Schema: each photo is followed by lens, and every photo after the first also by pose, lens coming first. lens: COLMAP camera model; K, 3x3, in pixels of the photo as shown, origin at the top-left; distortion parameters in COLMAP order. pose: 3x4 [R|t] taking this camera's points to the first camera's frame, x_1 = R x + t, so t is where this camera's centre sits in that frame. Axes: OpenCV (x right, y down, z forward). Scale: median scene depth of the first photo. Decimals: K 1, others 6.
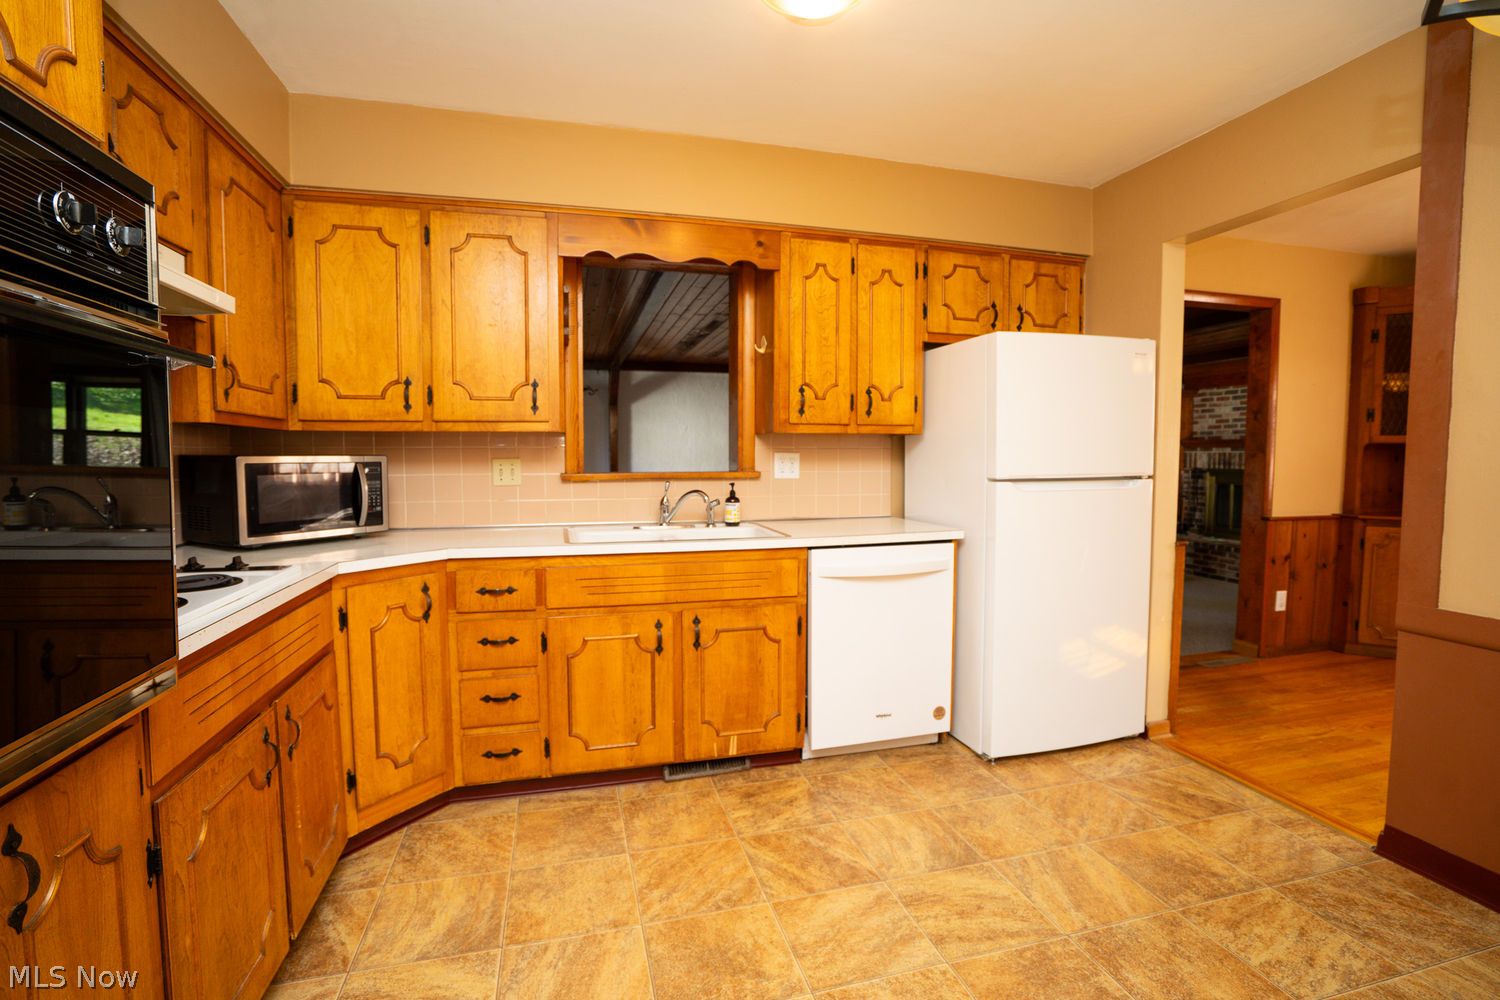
lens RADIAL K [[689.5, 0, 747.4], [0, 689.5, 492.5], [0, 0, 1]] dist [-0.046294, 0.011227]
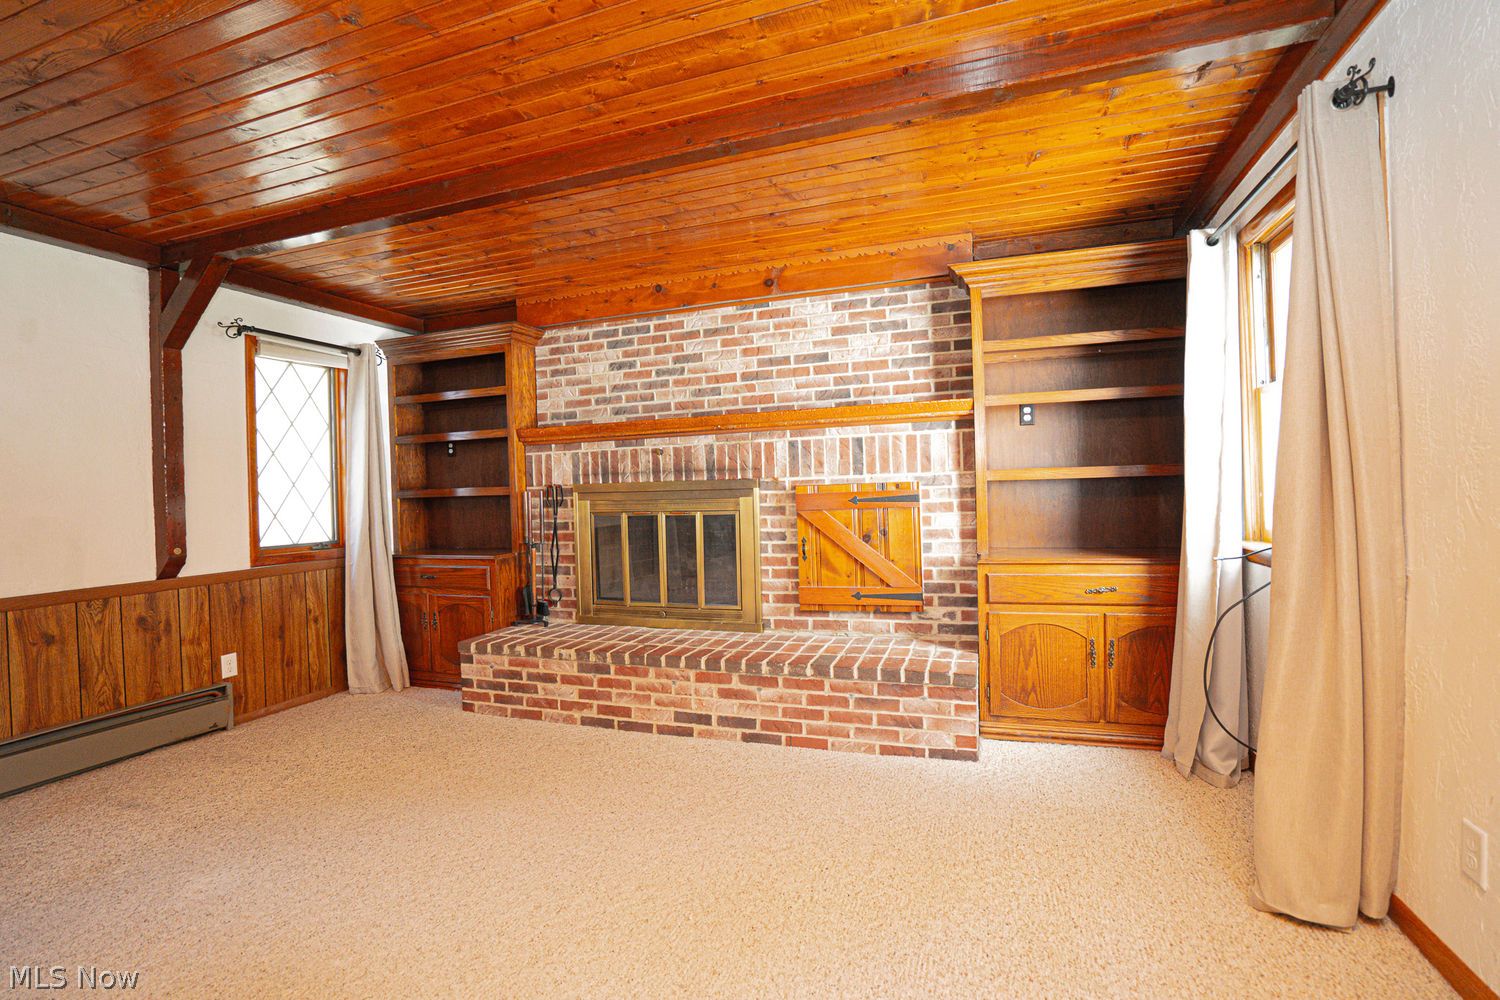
lens RADIAL K [[689.5, 0, 750.7], [0, 689.5, 493.0], [0, 0, 1]] dist [-0.046294, 0.011227]
pose [[0.568409, -0.030583, 0.822178, 0.344692], [0.079896, 0.996638, -0.018163, -0.010375], [-0.818858, 0.076013, 0.568941, 0.615908]]
